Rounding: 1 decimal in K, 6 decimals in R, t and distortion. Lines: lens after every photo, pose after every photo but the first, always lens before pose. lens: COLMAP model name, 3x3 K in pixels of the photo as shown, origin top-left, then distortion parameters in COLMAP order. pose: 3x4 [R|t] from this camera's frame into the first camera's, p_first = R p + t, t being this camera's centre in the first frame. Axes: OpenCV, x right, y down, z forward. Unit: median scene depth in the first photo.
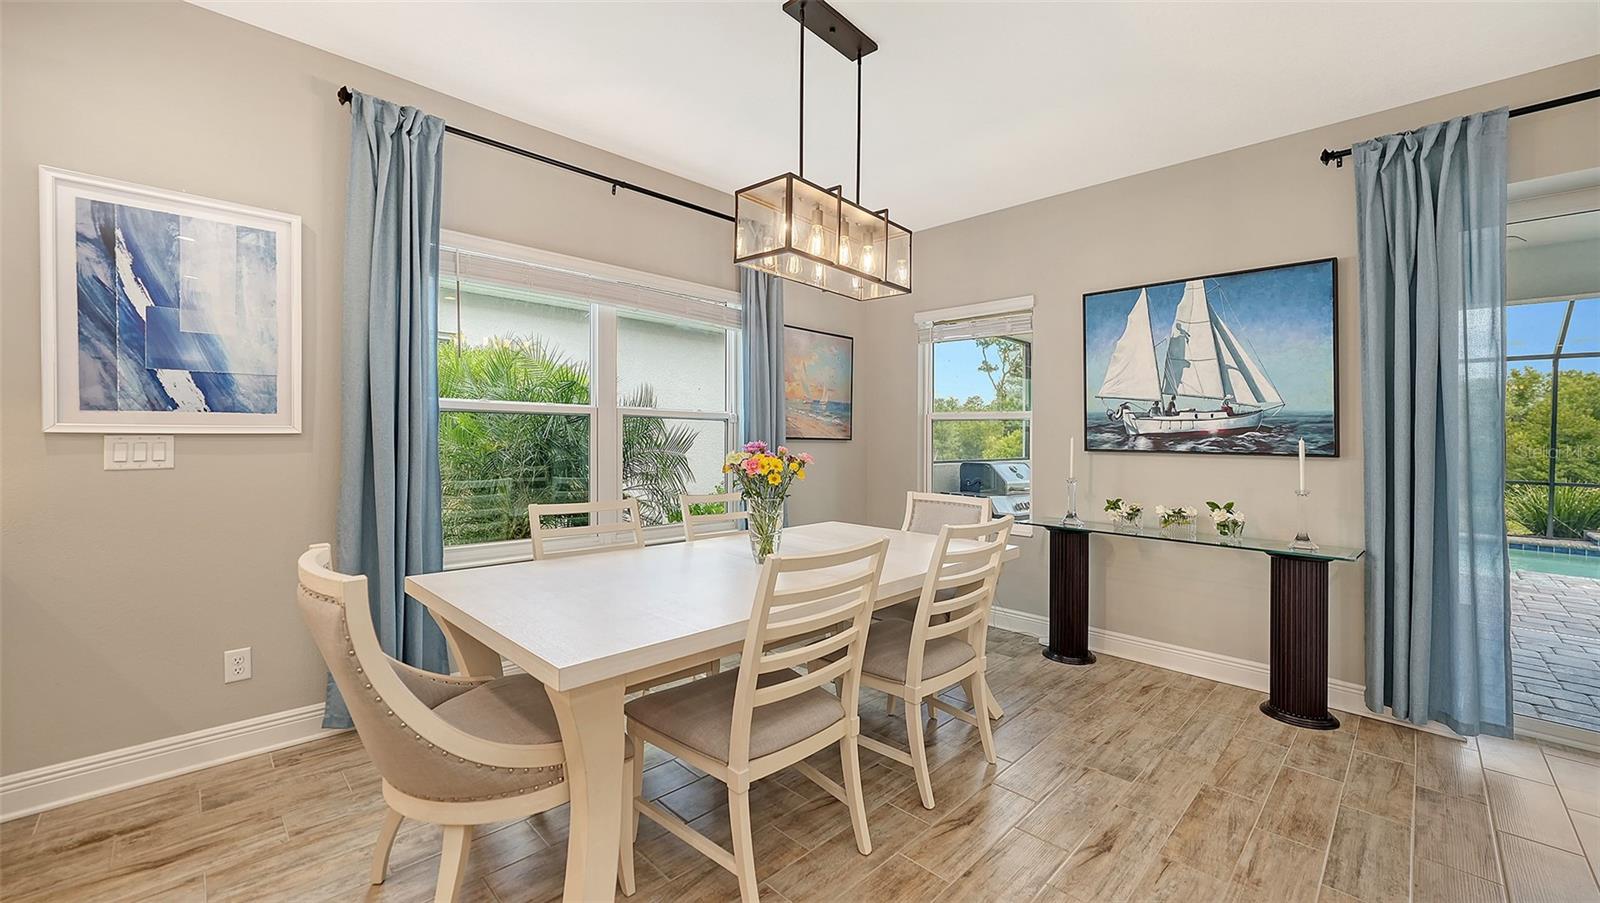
lens RADIAL K [[634.4, 0, 822.8], [0, 634.4, 425.7], [0, 0, 1]] dist [-0.002005, 0.000514]
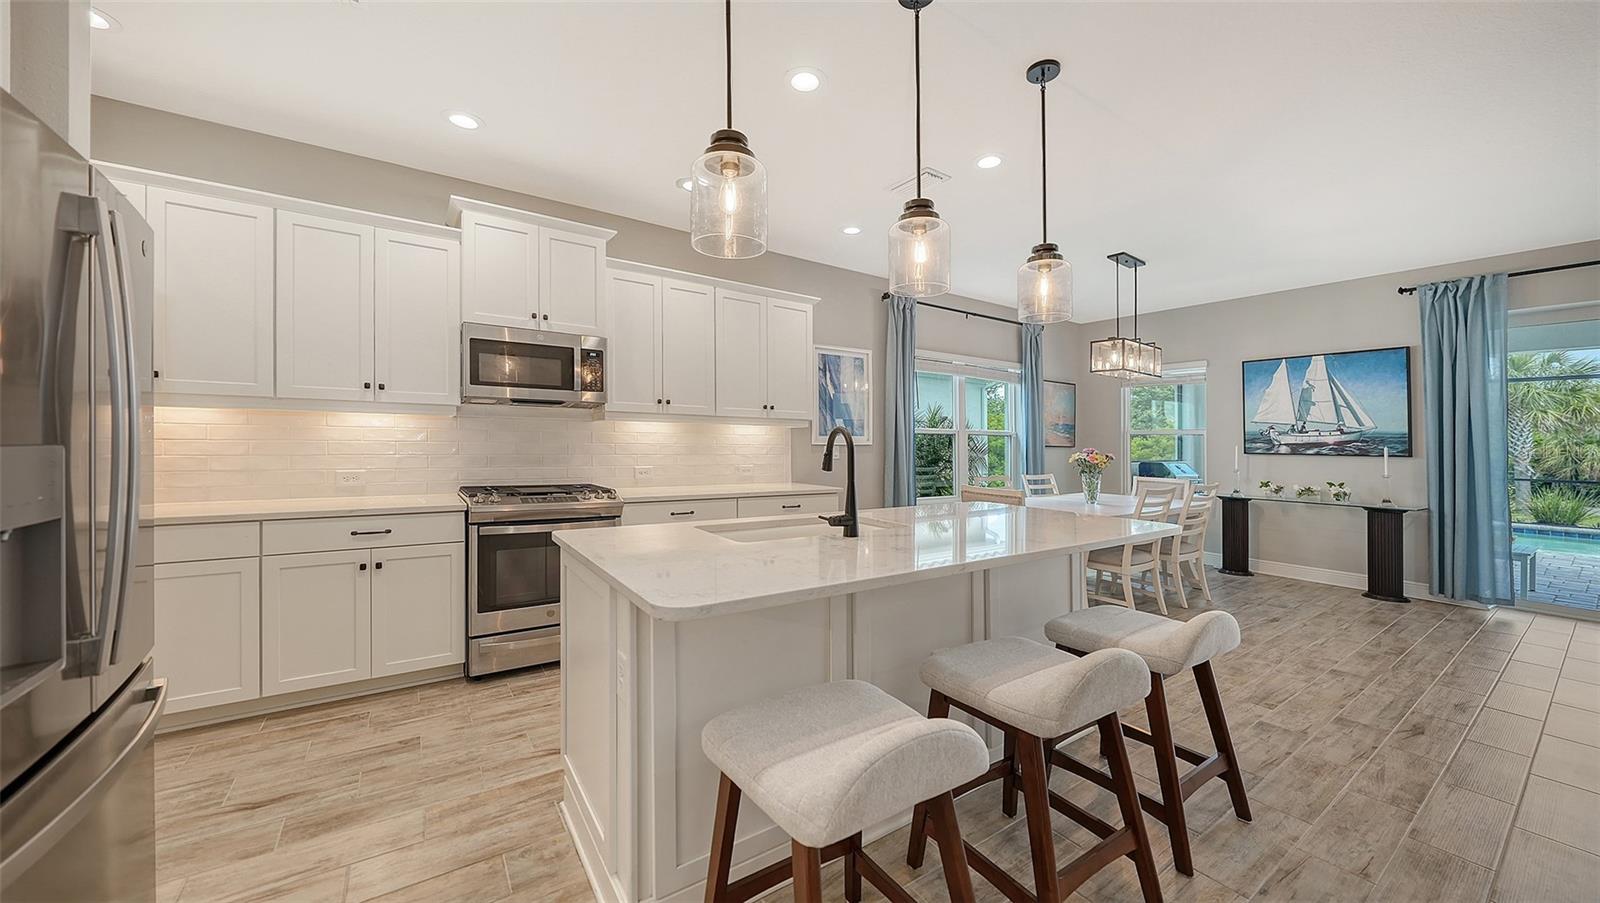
lens RADIAL K [[569.9, 0, 809.5], [0, 569.9, 432.5], [0, 0, 1]] dist [-0.002227, -0.000430]
pose [[0.980158, -0.004945, -0.198157, -0.515891], [0.004282, 0.999984, -0.003773, -0.020133], [0.198173, 0.002849, 0.980163, -0.878788]]
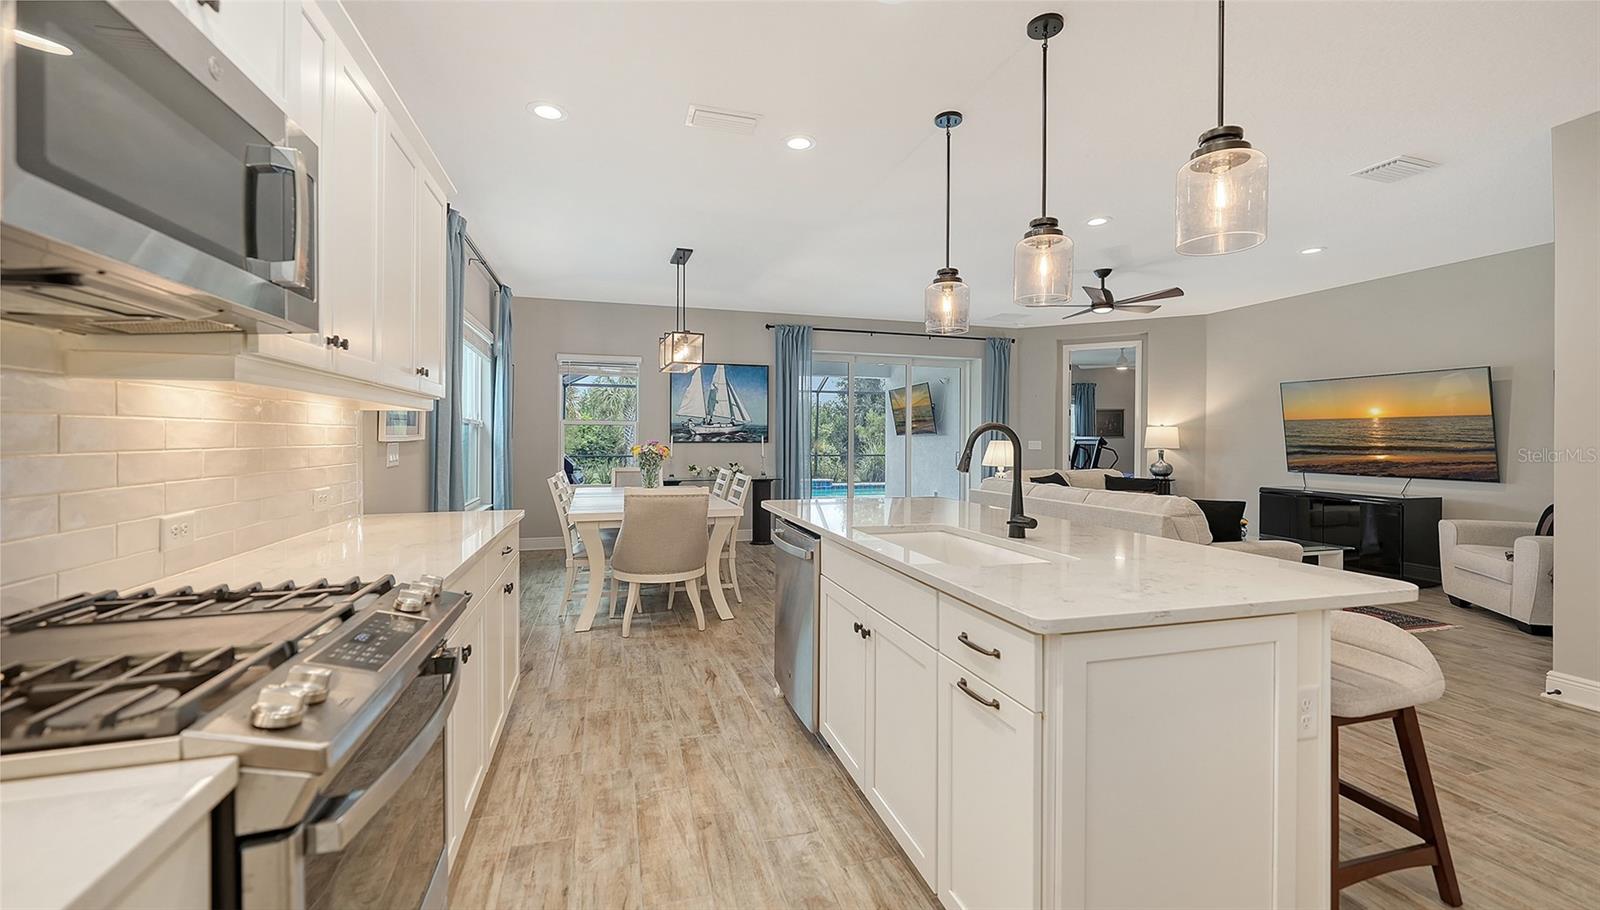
lens RADIAL K [[634.4, 0, 791.8], [0, 634.4, 434.5], [0, 0, 1]] dist [-0.002005, 0.000514]
pose [[0.501675, -0.009798, 0.865000, -1.327294], [-0.012648, 0.999746, 0.018660, -0.031051], [-0.864963, -0.020302, 0.501424, -0.370920]]
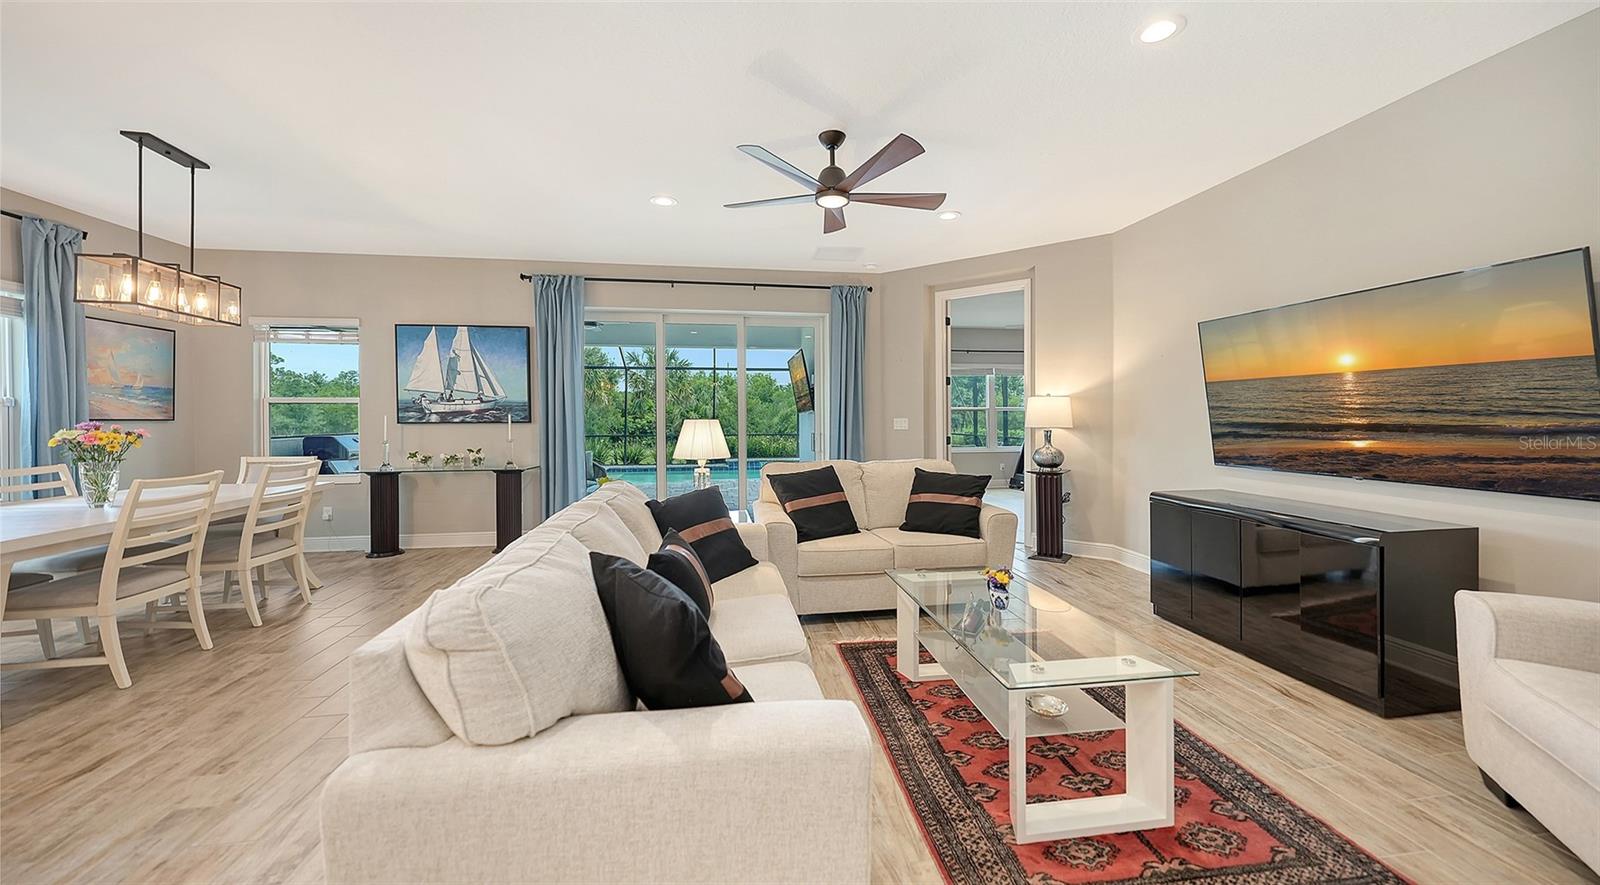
lens RADIAL K [[560.1, 0, 796.1], [0, 560.1, 410.3], [0, 0, 1]] dist [-0.003107, -0.000043]
pose [[0.615350, -0.009510, 0.788197, -0.089510], [-0.001510, 0.999911, 0.013243, -0.015973], [-0.788252, -0.009340, 0.615281, -0.780198]]
